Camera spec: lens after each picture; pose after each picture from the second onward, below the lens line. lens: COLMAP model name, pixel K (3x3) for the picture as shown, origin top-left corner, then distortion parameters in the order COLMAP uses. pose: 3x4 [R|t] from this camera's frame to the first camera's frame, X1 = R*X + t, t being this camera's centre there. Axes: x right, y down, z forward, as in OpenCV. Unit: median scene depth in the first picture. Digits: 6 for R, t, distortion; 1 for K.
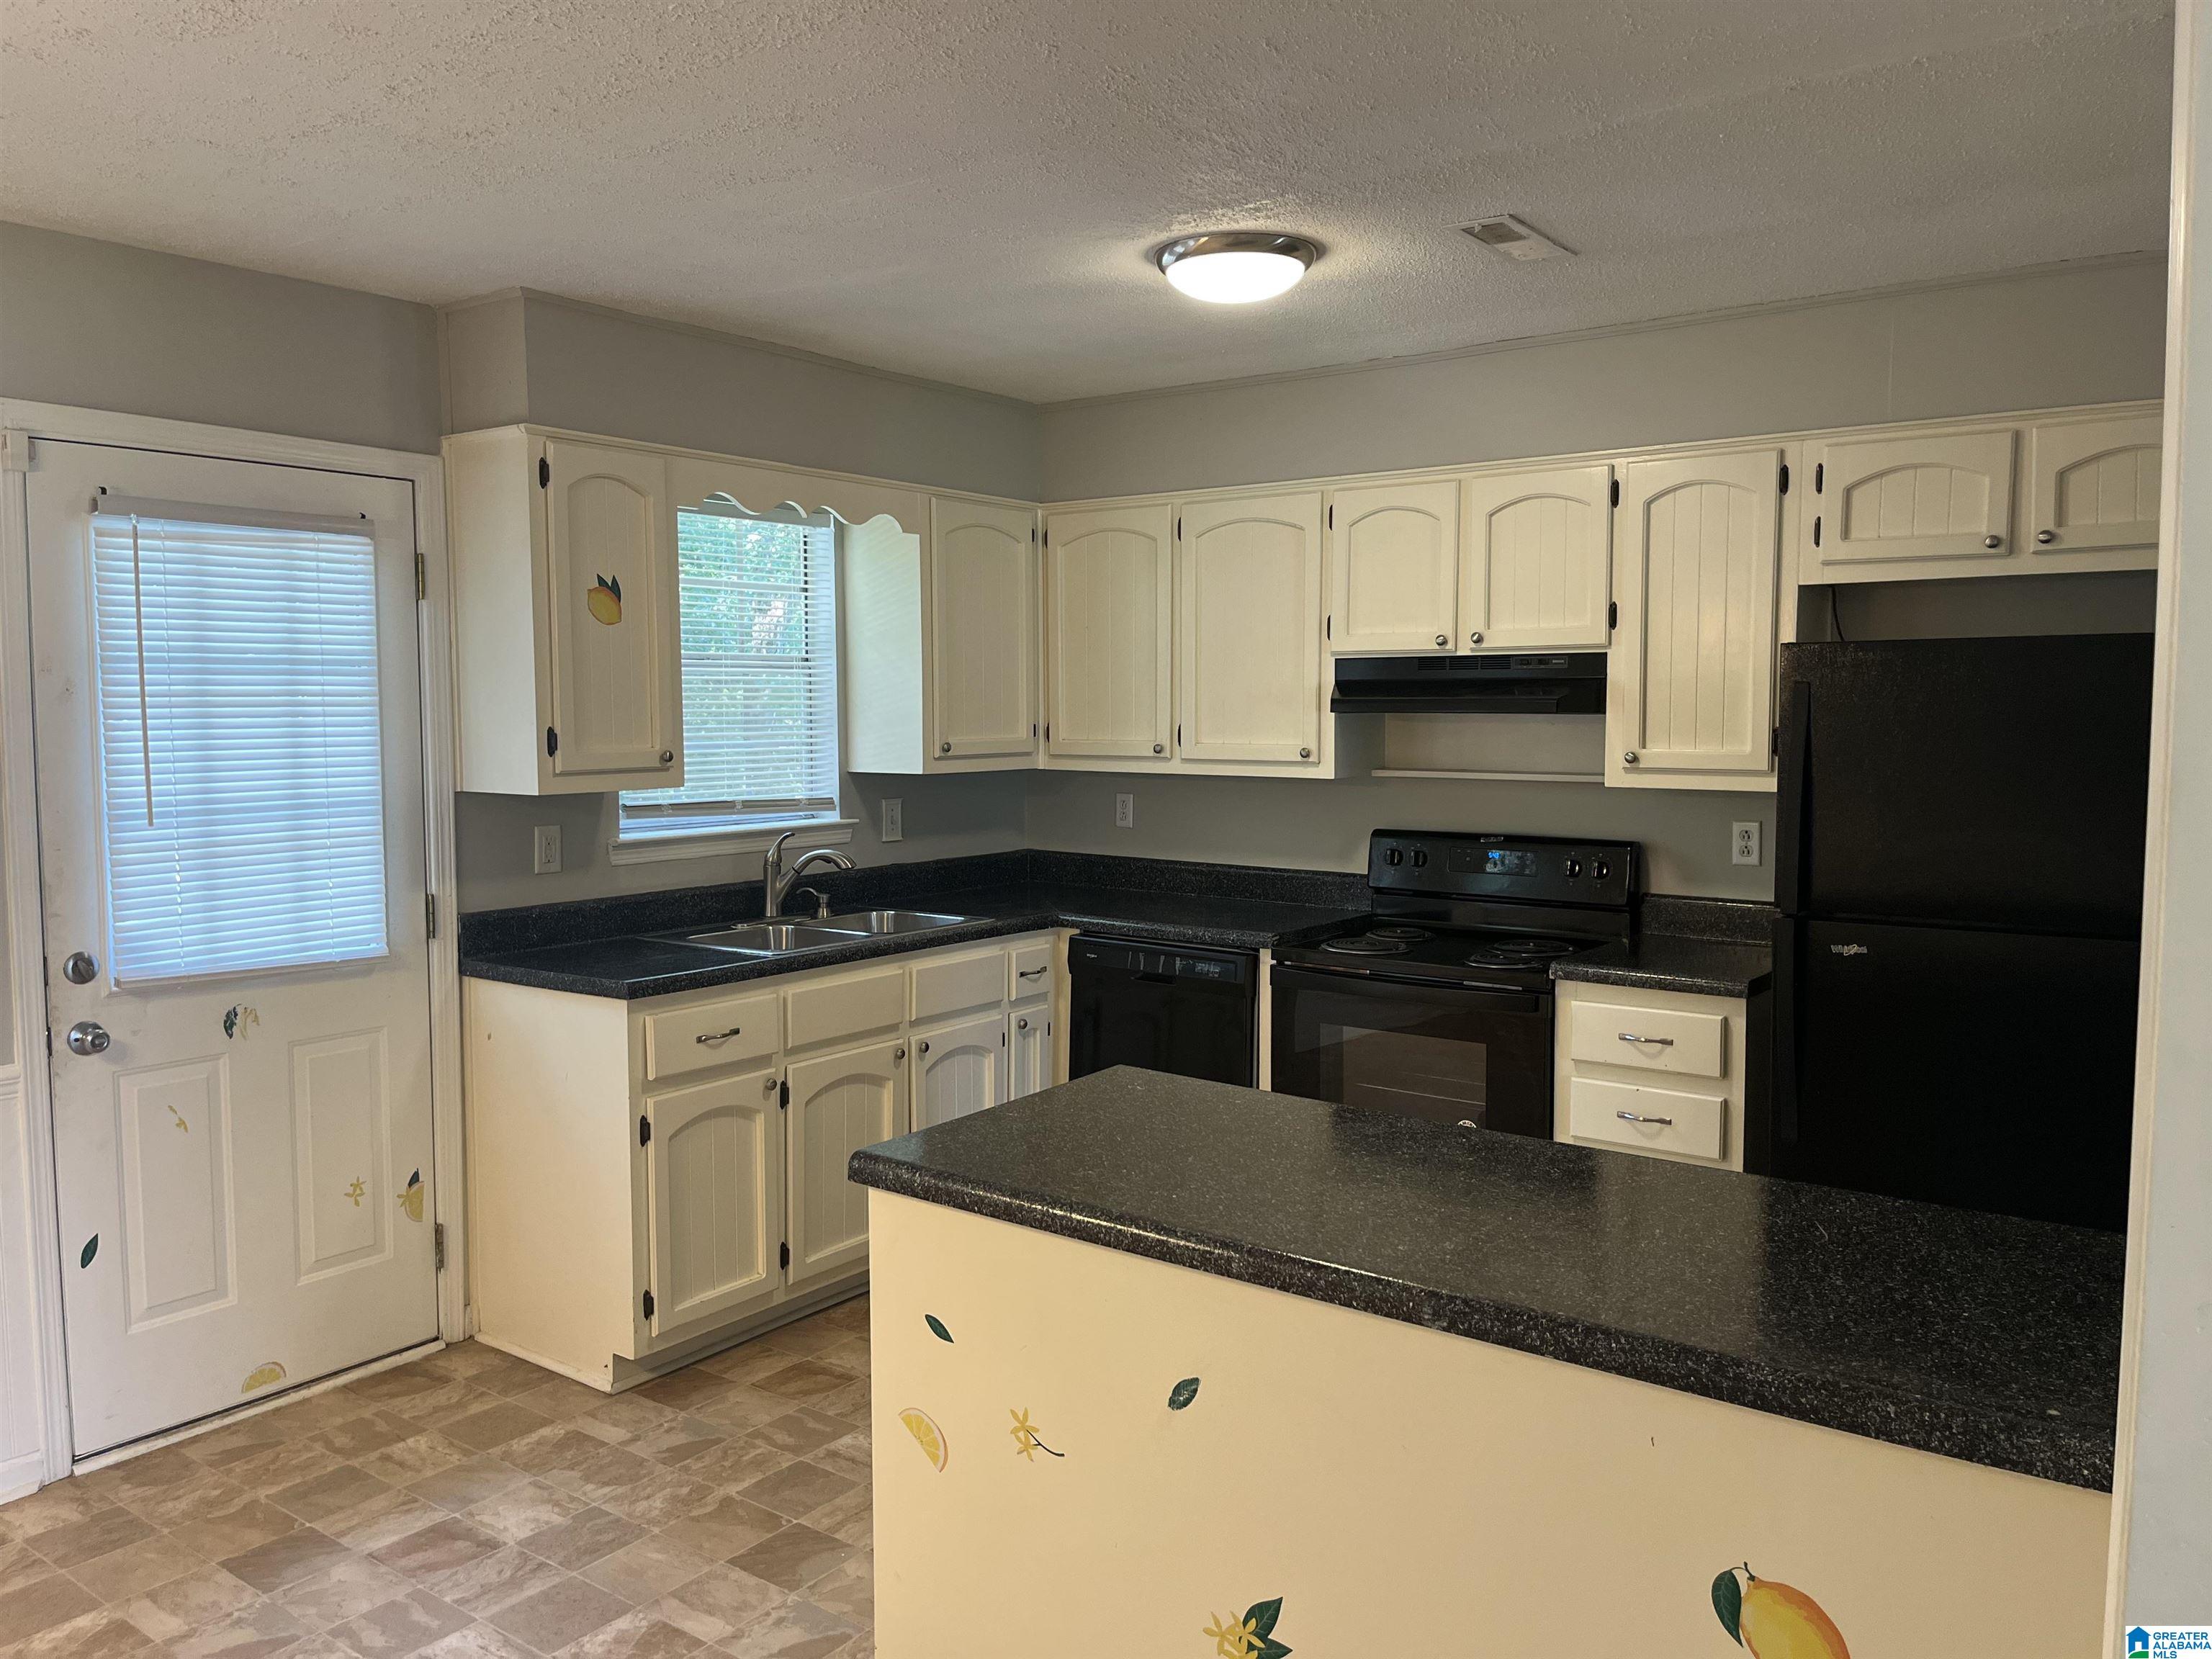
lens RADIAL K [[1670.6, 0, 1102.9], [0, 1670.6, 827.4], [0, 0, 1]] dist [0.065581, -0.085415]
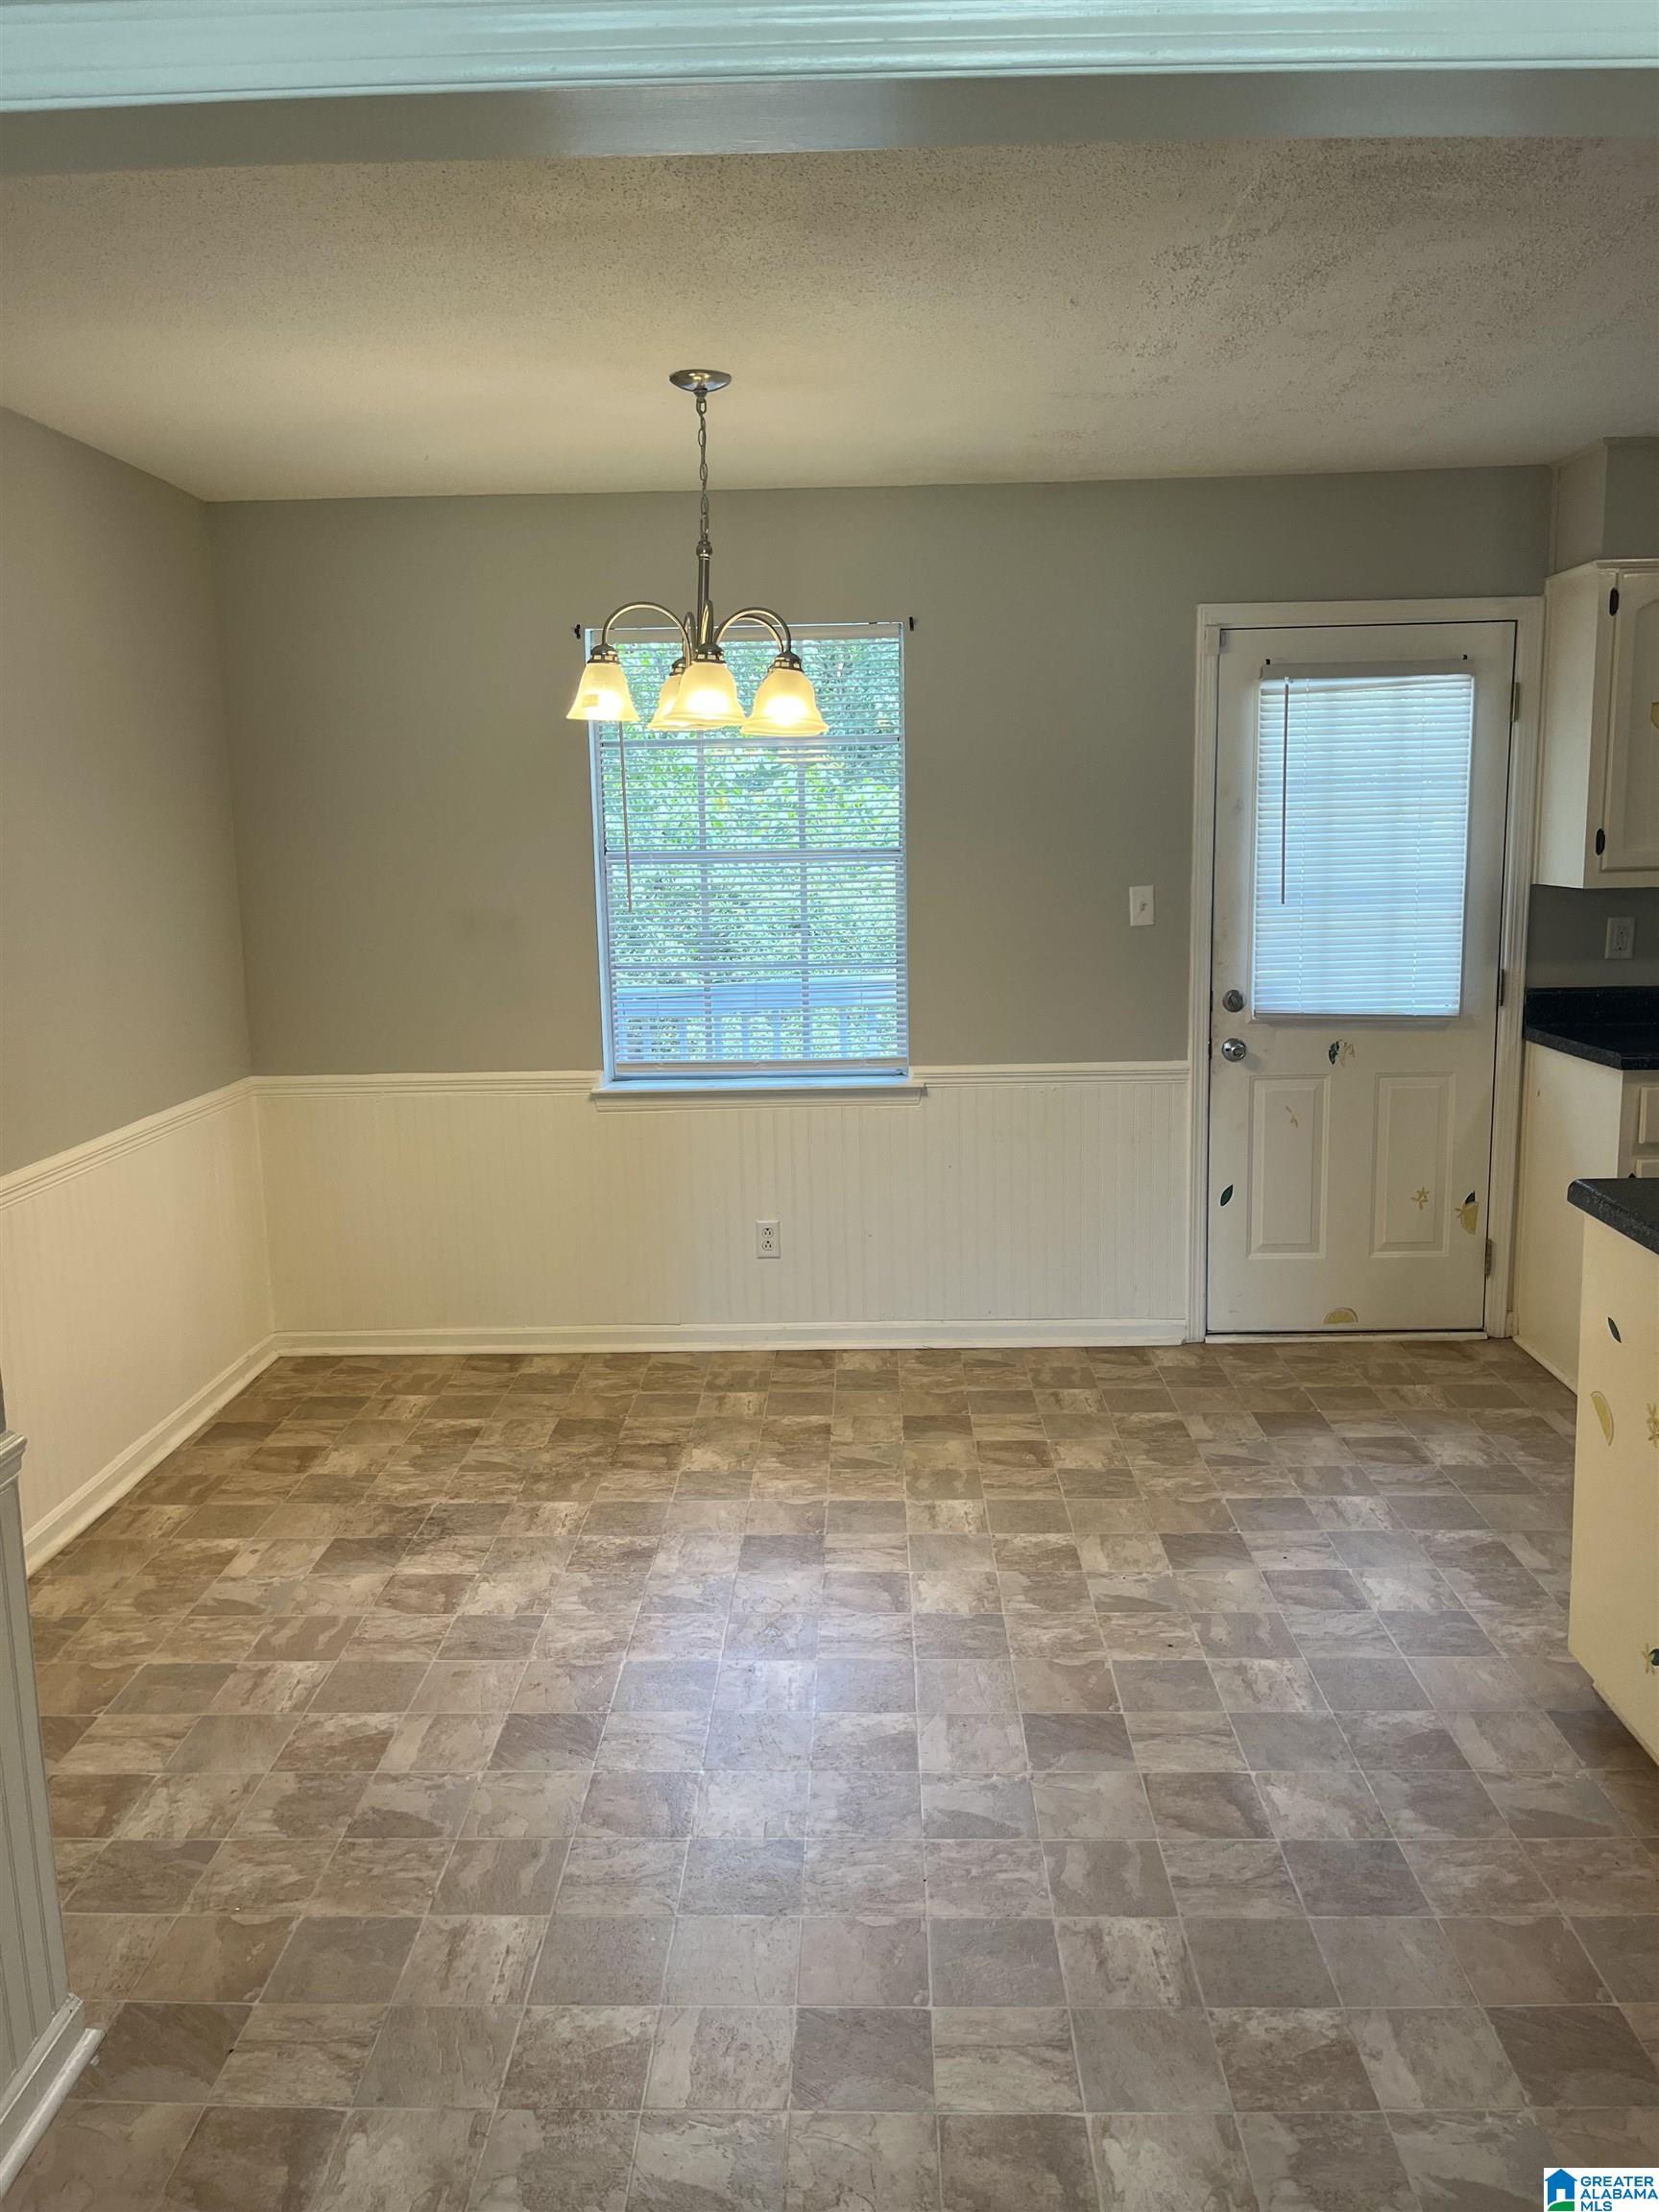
lens RADIAL K [[1670.6, 0, 831.2], [0, 1670.6, 1097.3], [0, 0, 1]] dist [0.065581, -0.085415]
pose [[0.573969, 0.124076, -0.809422, 0.347441], [-0.042378, 0.991630, 0.121956, 0.003967], [0.817780, -0.035697, 0.574423, -0.102537]]
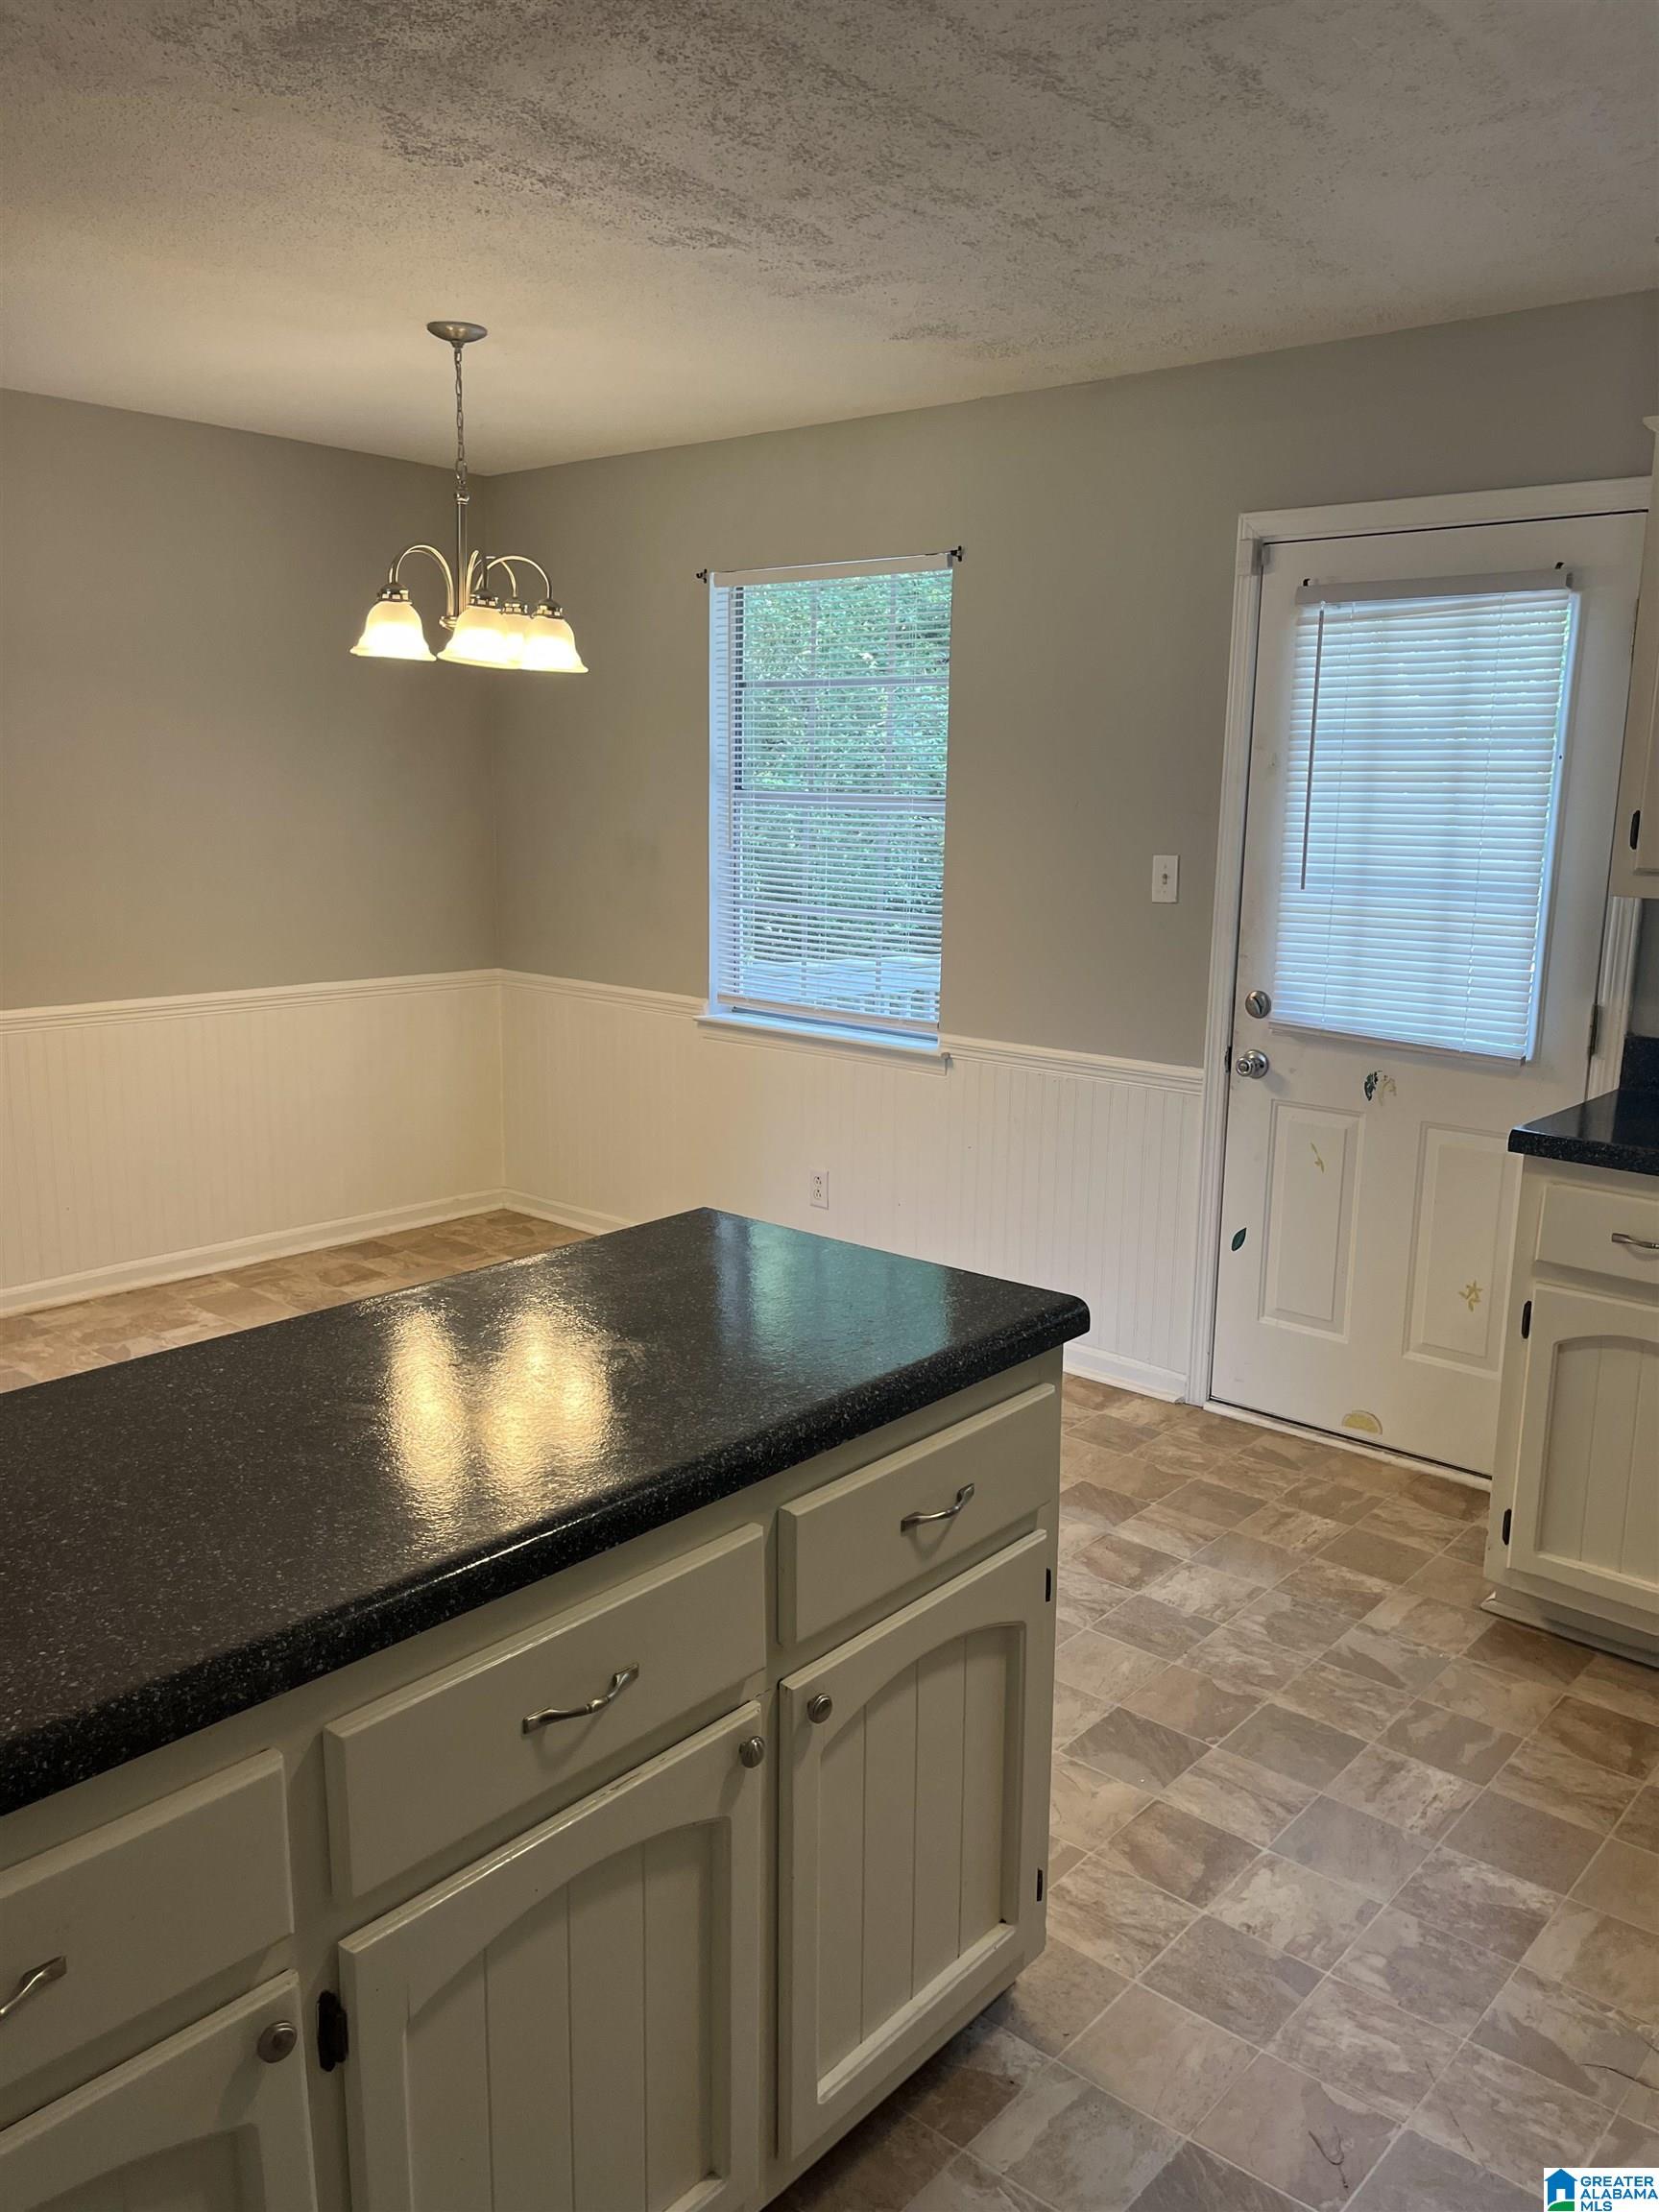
lens RADIAL K [[1670.6, 0, 853.2], [0, 1670.6, 1098.5], [0, 0, 1]] dist [0.065581, -0.085415]
pose [[-0.077742, 0.188558, -0.978980, 0.541606], [-0.095047, 0.976078, 0.195547, -0.051585], [0.992433, 0.108251, -0.057960, 0.745293]]
